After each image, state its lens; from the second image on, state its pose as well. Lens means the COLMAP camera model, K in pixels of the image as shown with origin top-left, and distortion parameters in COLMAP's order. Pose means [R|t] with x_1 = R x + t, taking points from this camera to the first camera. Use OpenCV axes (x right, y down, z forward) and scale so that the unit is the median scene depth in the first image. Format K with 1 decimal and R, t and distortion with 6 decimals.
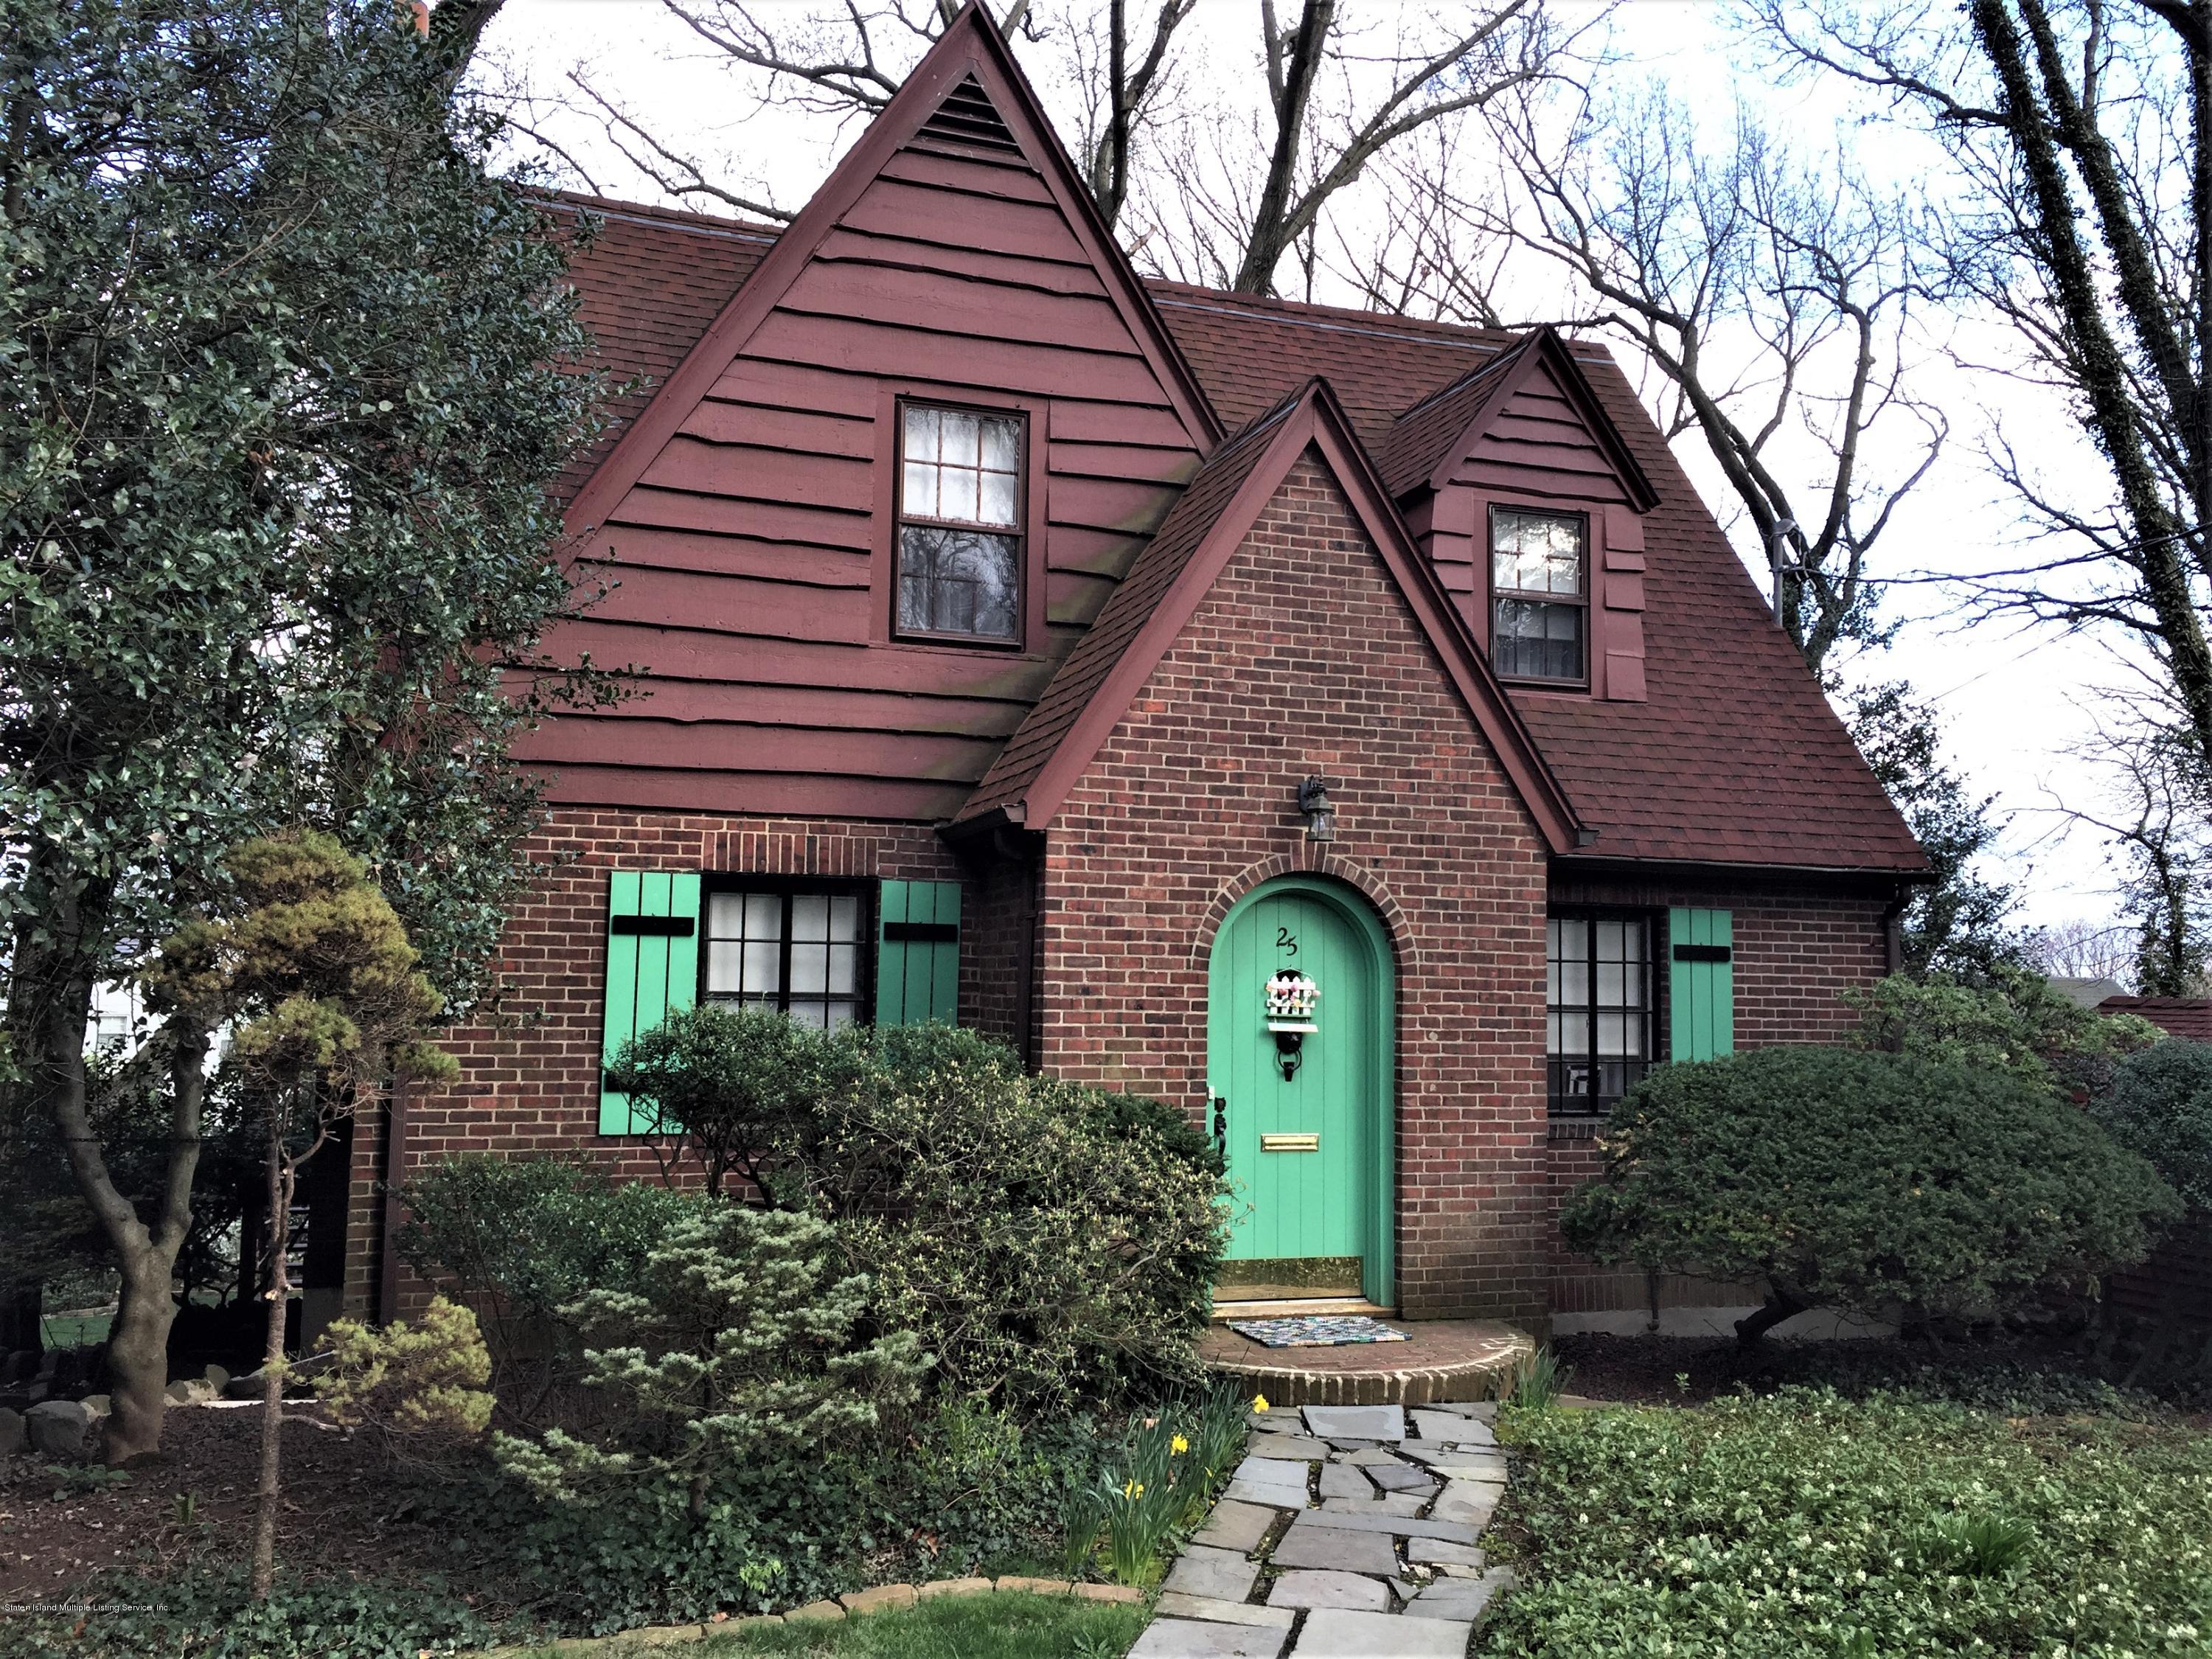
lens RADIAL K [[1868.4, 0, 1095.7], [0, 1868.4, 820.5], [0, 0, 1]] dist [0.076687, -0.046864]
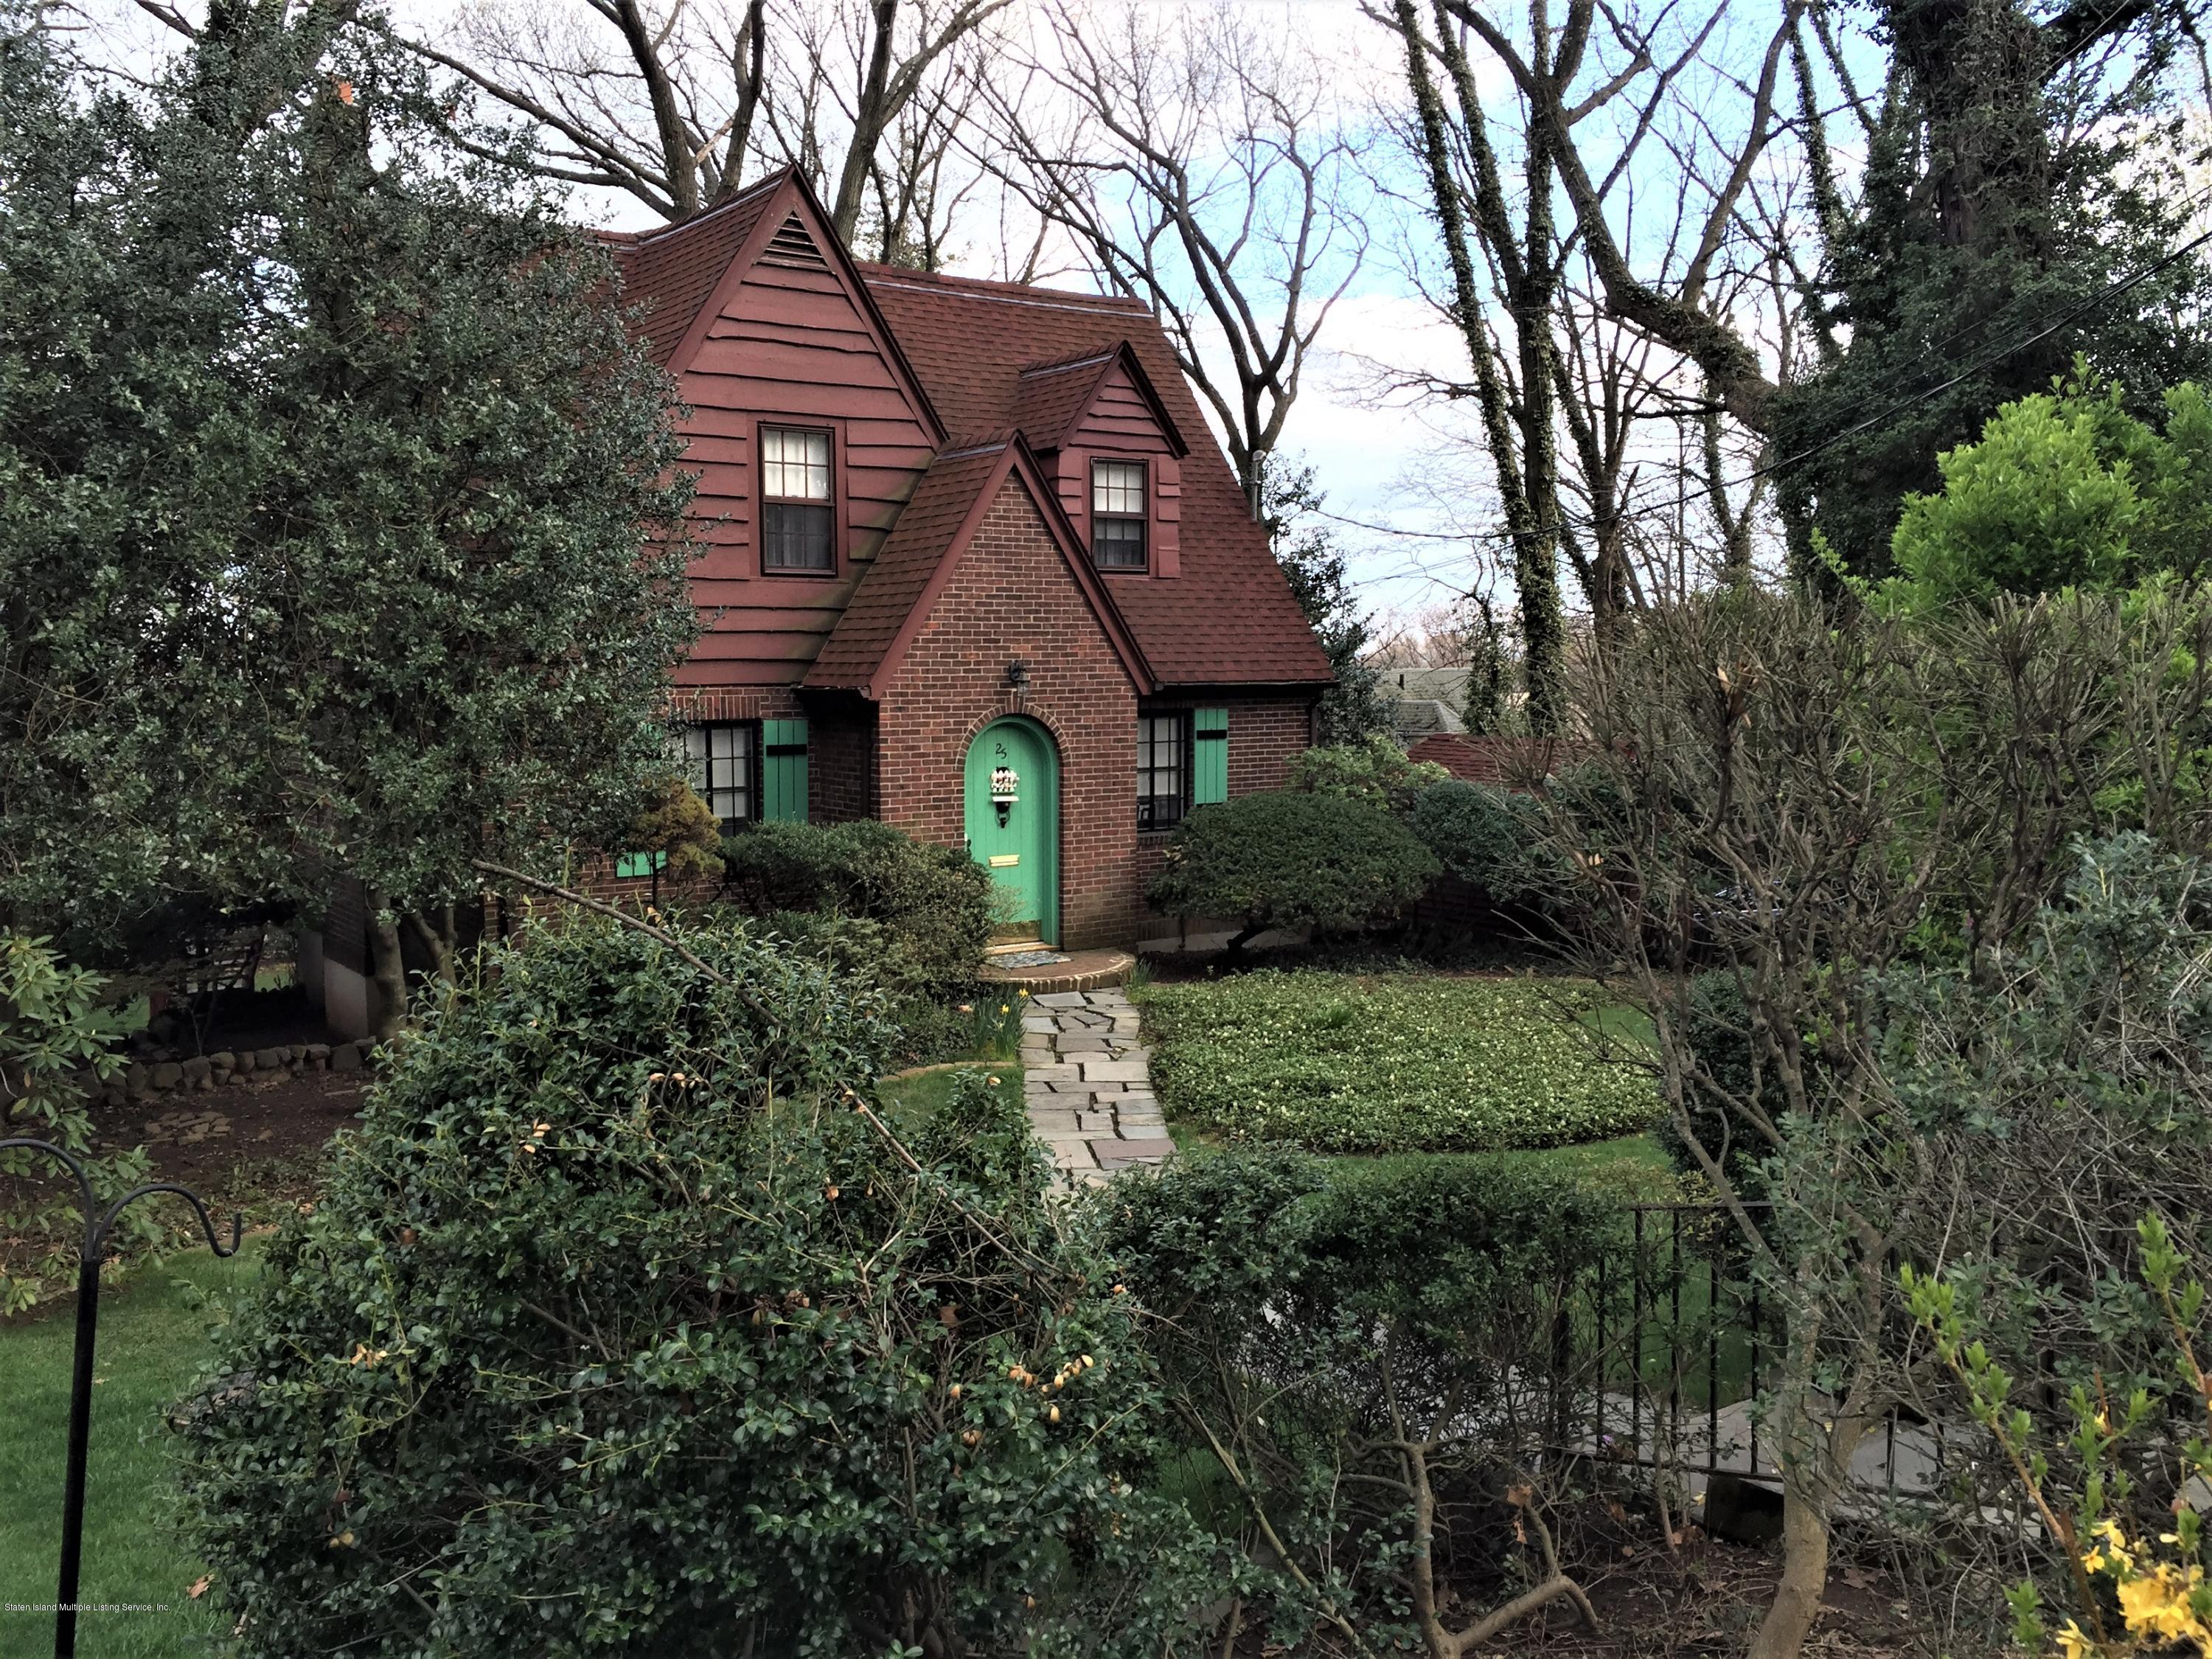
lens RADIAL K [[1877.2, 0, 1070.7], [0, 1877.2, 822.7], [0, 0, 1]] dist [0.049796, 0.002922]
pose [[0.964473, -0.044266, 0.260446, -0.300276], [-0.003886, 0.983378, 0.181529, -0.191501], [-0.264152, -0.176092, 0.948270, -0.720773]]
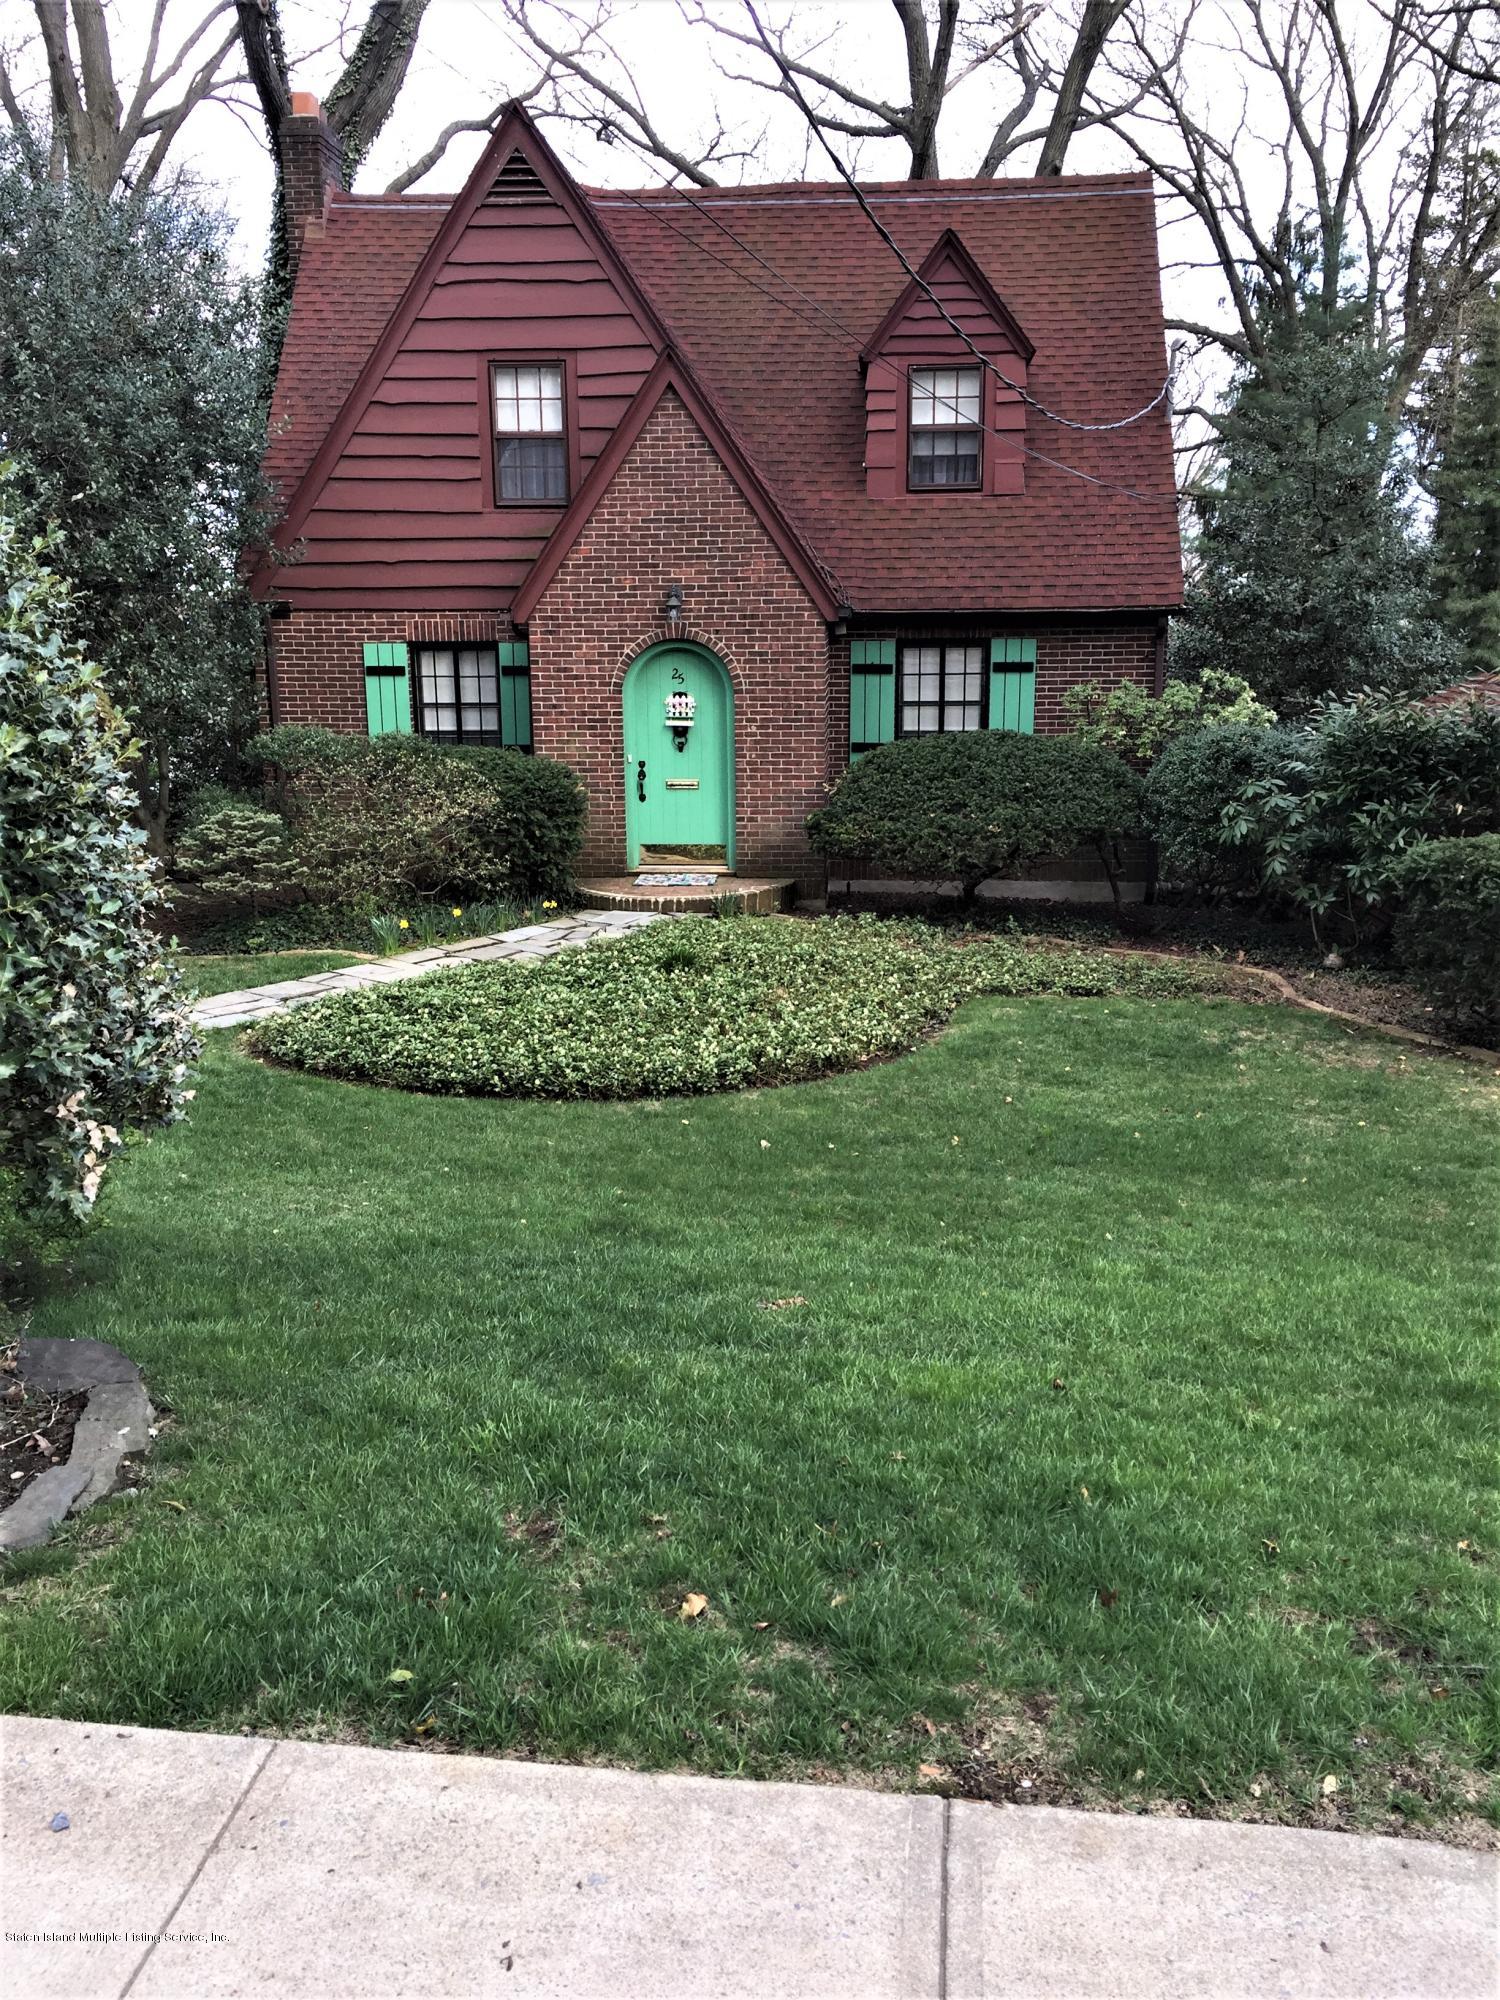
lens RADIAL K [[1705.0, 0, 750.6], [0, 1705.0, 1007.2], [0, 0, 1]] dist [0.096093, -0.128597]
pose [[0.917518, 0.065540, -0.392256, 0.842741], [0.059701, 0.952451, 0.298786, -0.123124], [0.393187, -0.297560, 0.869978, -0.531912]]
